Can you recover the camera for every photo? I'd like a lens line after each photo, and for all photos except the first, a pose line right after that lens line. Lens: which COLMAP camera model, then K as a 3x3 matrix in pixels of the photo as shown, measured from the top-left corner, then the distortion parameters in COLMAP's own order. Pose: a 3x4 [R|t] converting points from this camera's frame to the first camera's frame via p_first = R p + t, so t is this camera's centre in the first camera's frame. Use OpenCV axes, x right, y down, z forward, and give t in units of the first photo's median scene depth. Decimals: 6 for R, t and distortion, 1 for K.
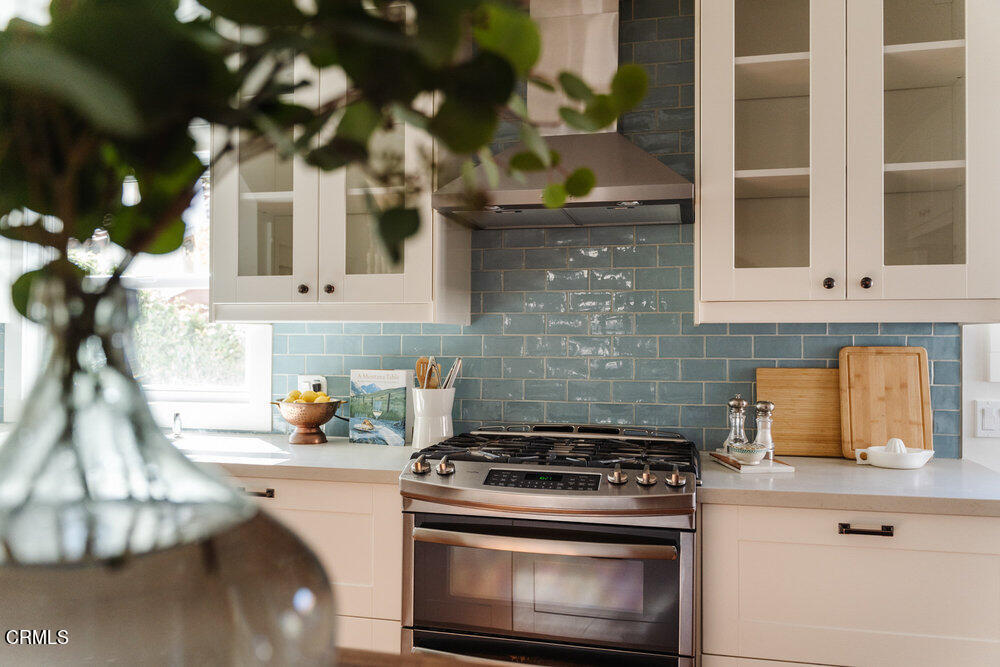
lens RADIAL K [[801.9, 0, 498.5], [0, 801.9, 333.7], [0, 0, 1]] dist [-0.012819, -0.007902]
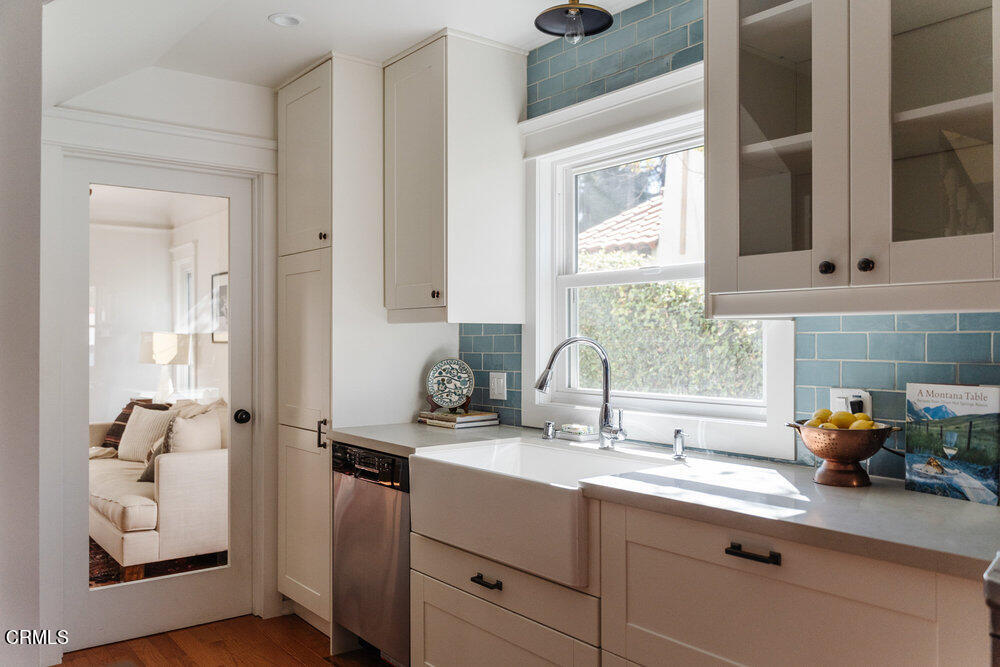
lens RADIAL K [[801.9, 0, 498.2], [0, 801.9, 335.6], [0, 0, 1]] dist [-0.012819, -0.007902]
pose [[0.775341, -0.007252, -0.631502, -0.023452], [0.008997, 0.999959, -0.000437, 0.001313], [0.631479, -0.005342, 0.775374, 0.248115]]
